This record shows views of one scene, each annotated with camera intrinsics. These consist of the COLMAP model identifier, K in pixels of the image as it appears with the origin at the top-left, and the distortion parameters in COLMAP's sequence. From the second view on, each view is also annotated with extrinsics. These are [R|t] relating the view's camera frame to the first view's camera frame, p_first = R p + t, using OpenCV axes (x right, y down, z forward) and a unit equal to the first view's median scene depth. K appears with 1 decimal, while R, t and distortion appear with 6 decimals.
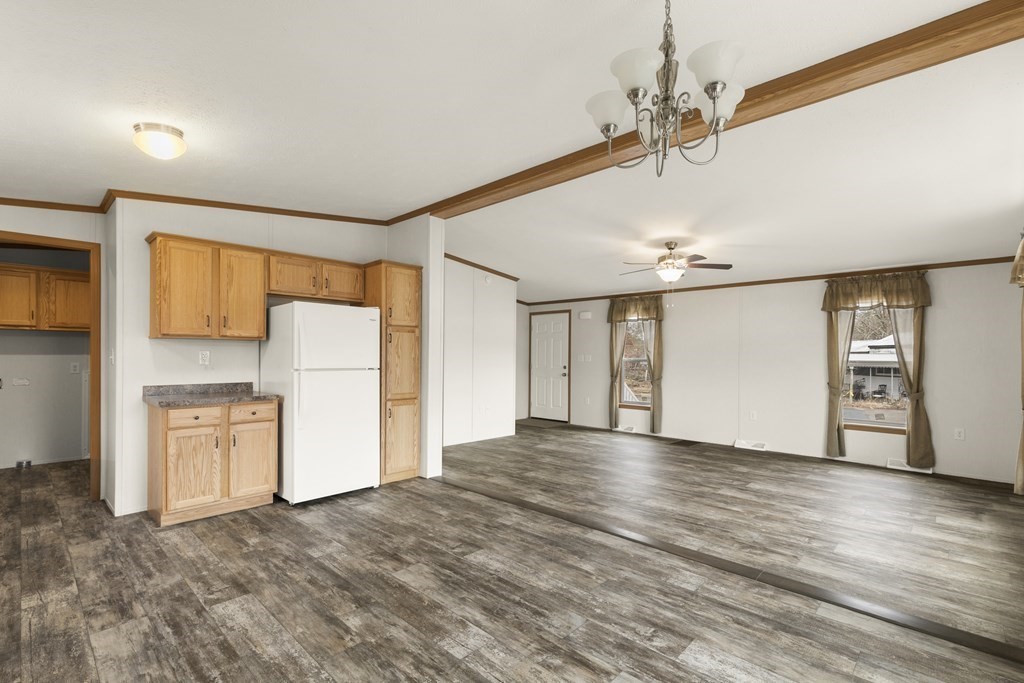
lens RADIAL K [[451.2, 0, 480.7], [0, 451.2, 354.8], [0, 0, 1]] dist [0.001782, 0.000670]
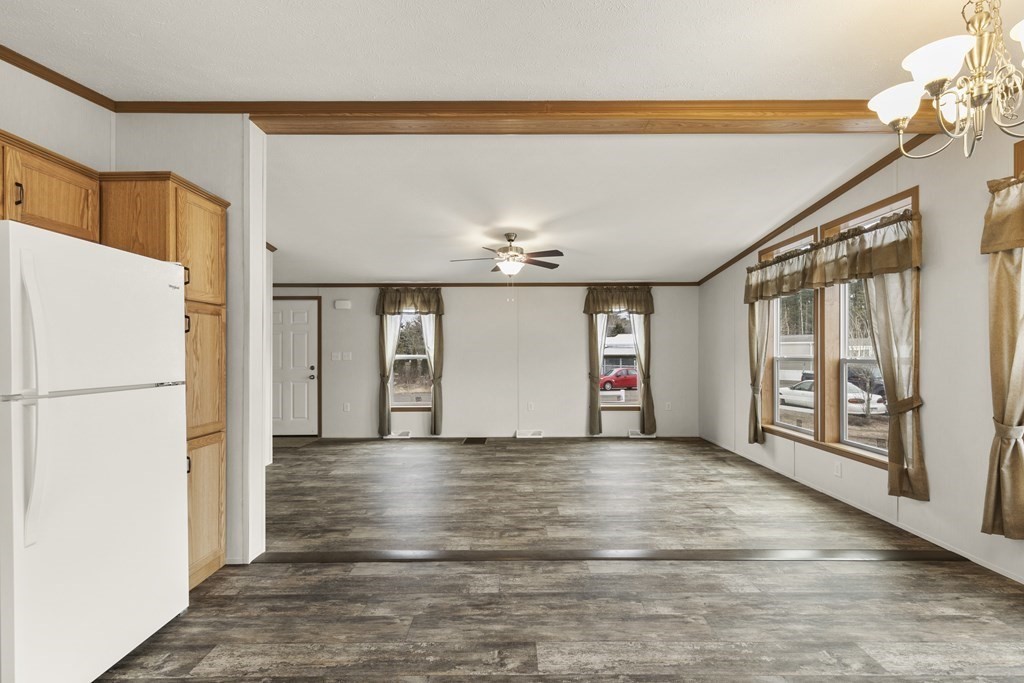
lens RADIAL K [[471.8, 0, 512.0], [0, 471.8, 341.5], [0, 0, 1]] dist [0.041731, -0.026802]
pose [[0.707551, 0.006512, 0.706633, -0.266145], [0.008667, 0.999802, -0.017893, -0.001433], [-0.706610, 0.018785, 0.707354, 0.265518]]
